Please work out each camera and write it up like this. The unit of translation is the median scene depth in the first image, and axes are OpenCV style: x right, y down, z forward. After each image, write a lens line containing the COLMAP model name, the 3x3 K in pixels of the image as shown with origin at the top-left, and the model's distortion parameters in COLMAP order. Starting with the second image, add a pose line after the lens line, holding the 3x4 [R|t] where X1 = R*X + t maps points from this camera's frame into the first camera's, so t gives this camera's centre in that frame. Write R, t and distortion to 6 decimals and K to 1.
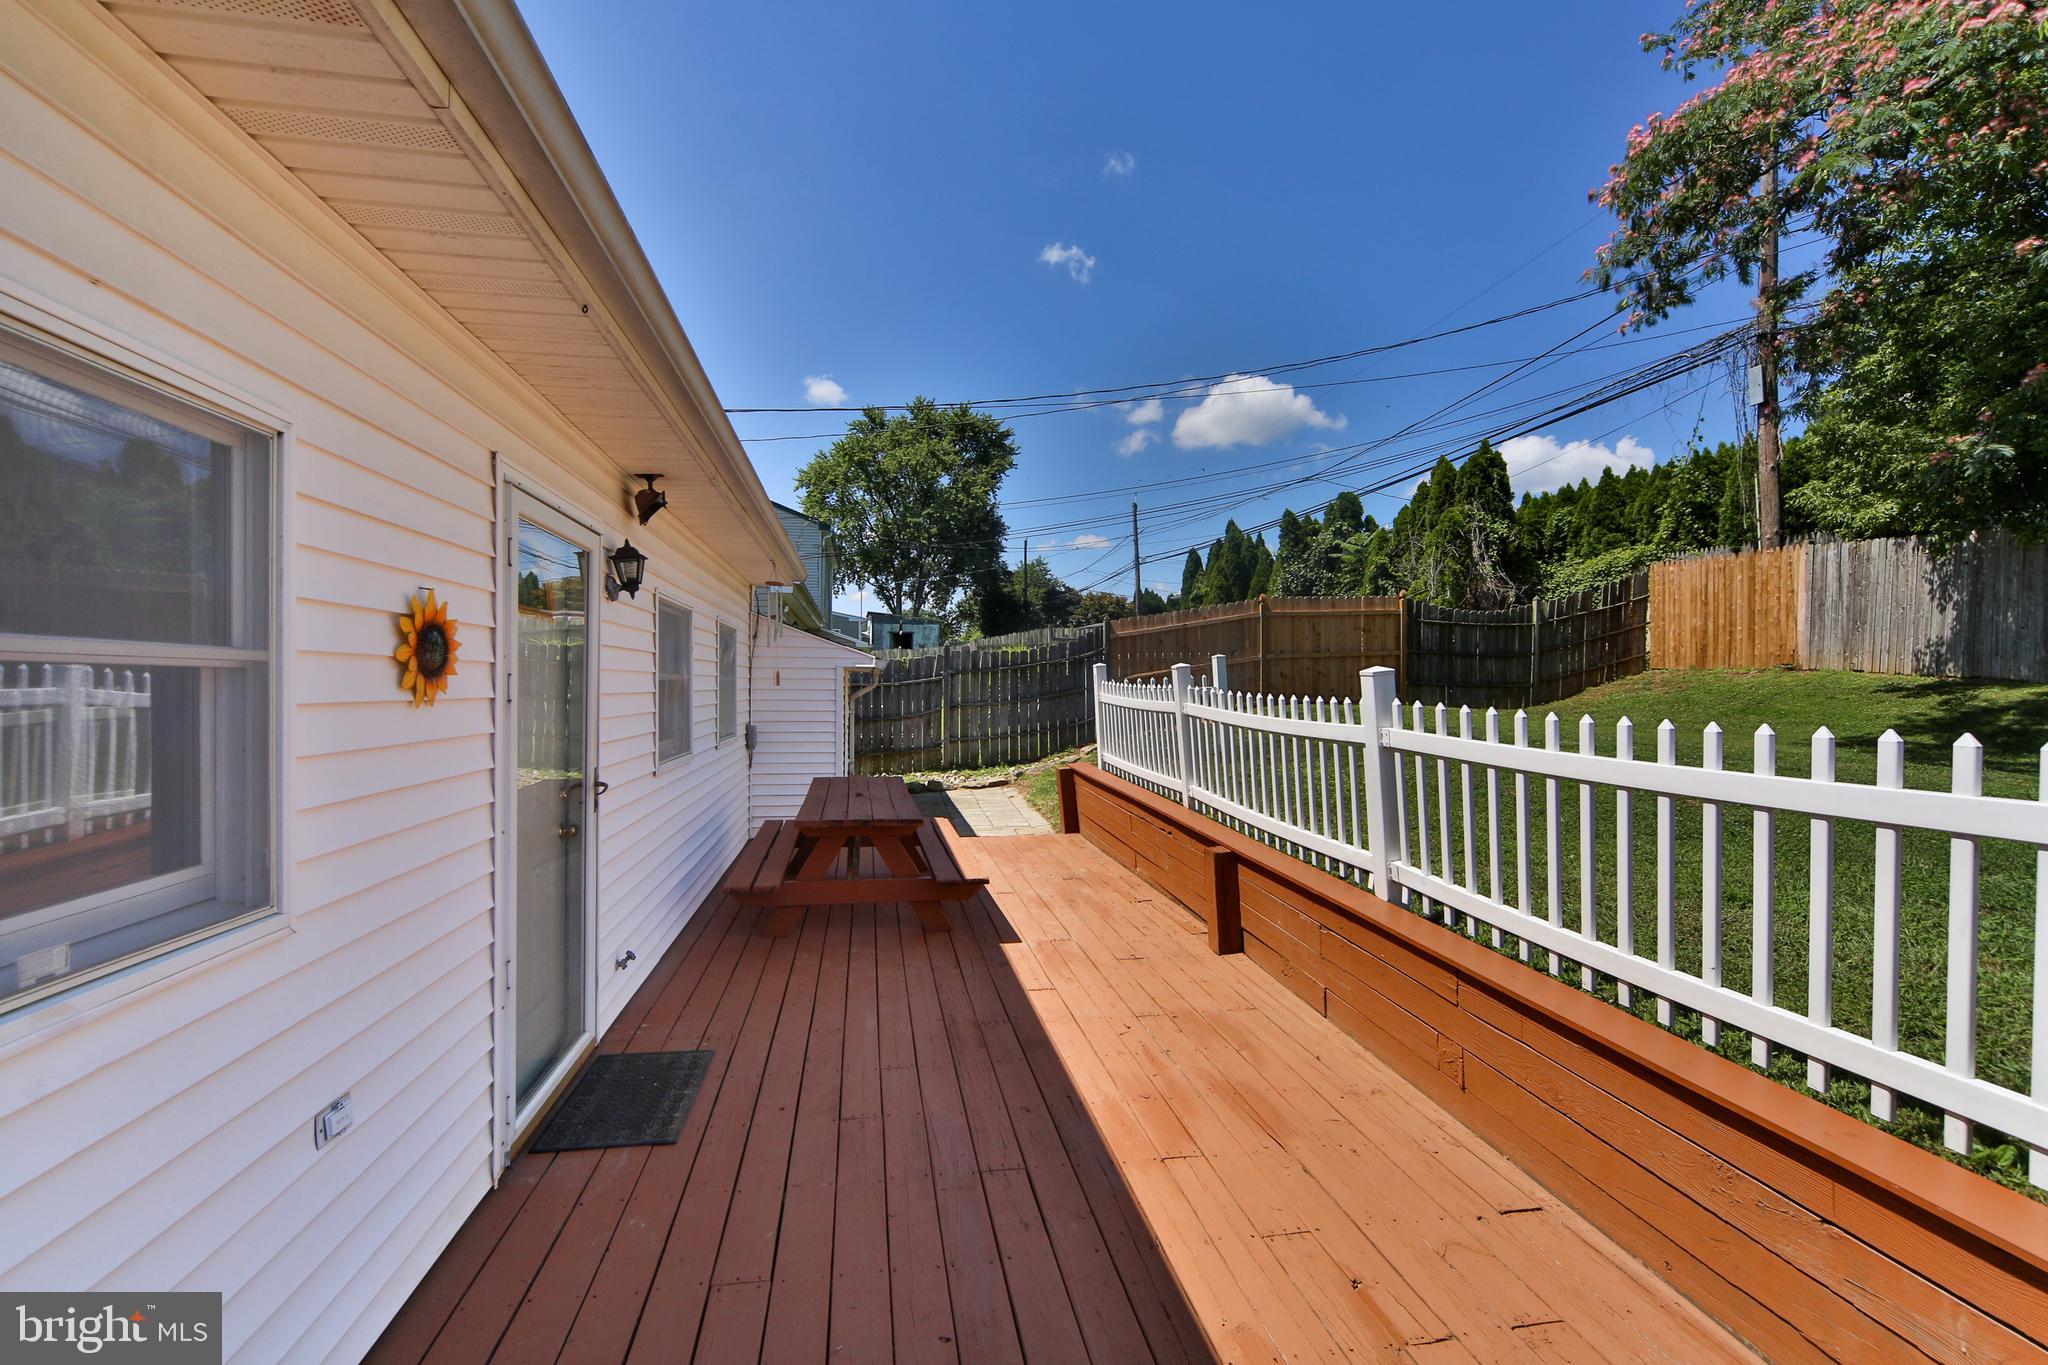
lens RADIAL K [[898.8, 0, 1014.1], [0, 898.8, 689.5], [0, 0, 1]] dist [-0.004604, 0.000579]
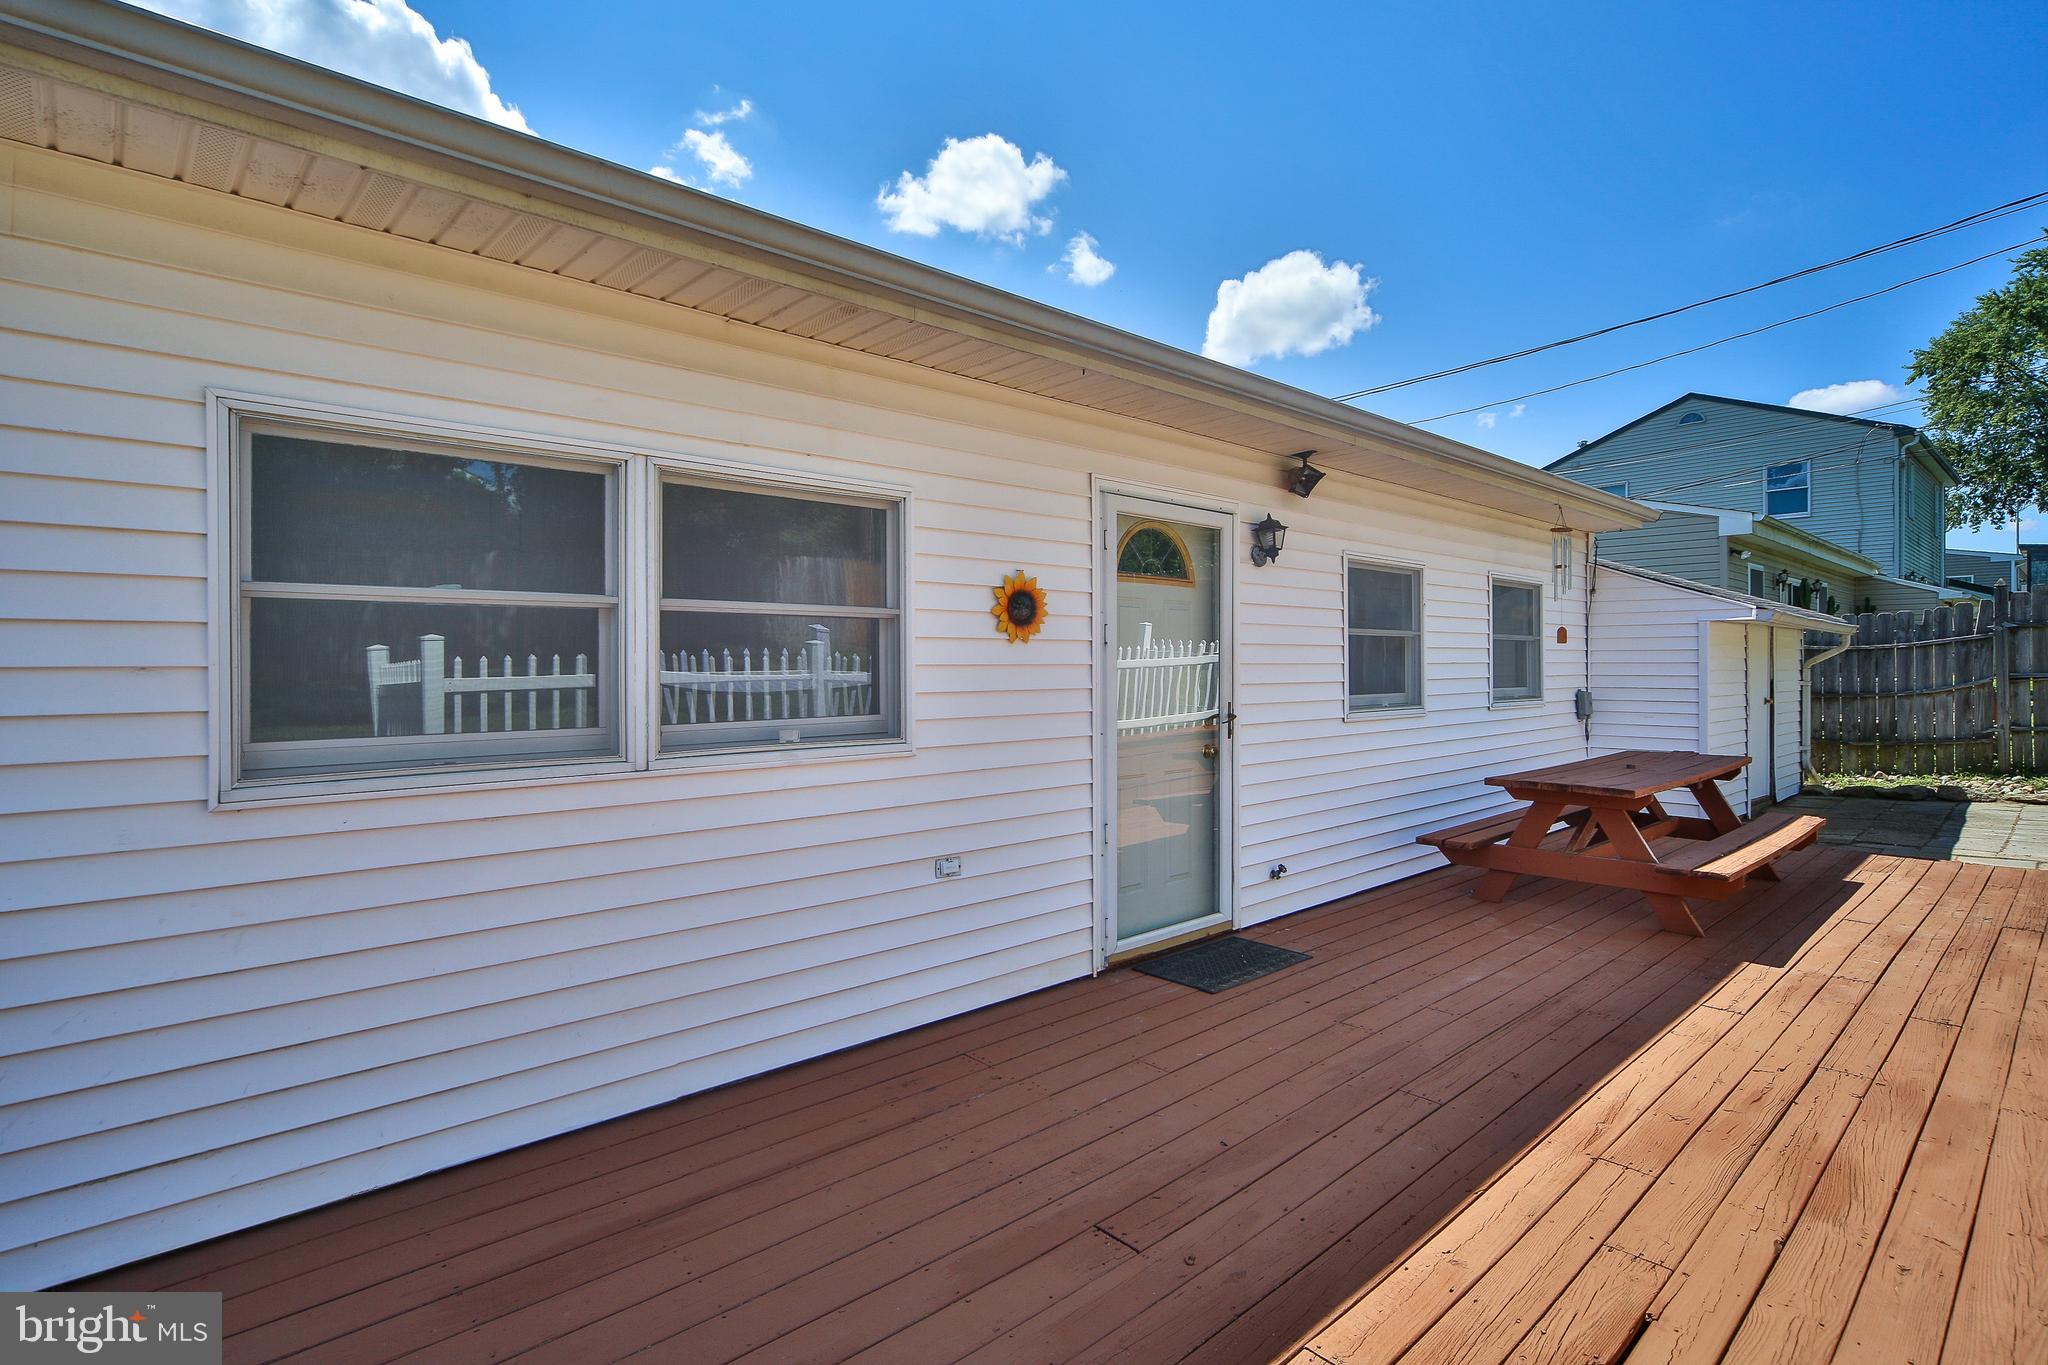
lens RADIAL K [[978.5, 0, 1019.0], [0, 978.5, 669.7], [0, 0, 1]] dist [0.003369, 0.003186]
pose [[0.540754, -0.007113, -0.841150, 0.575208], [0.004742, 0.999974, -0.005407, 0.053359], [0.841167, -0.001065, 0.540774, 0.028167]]
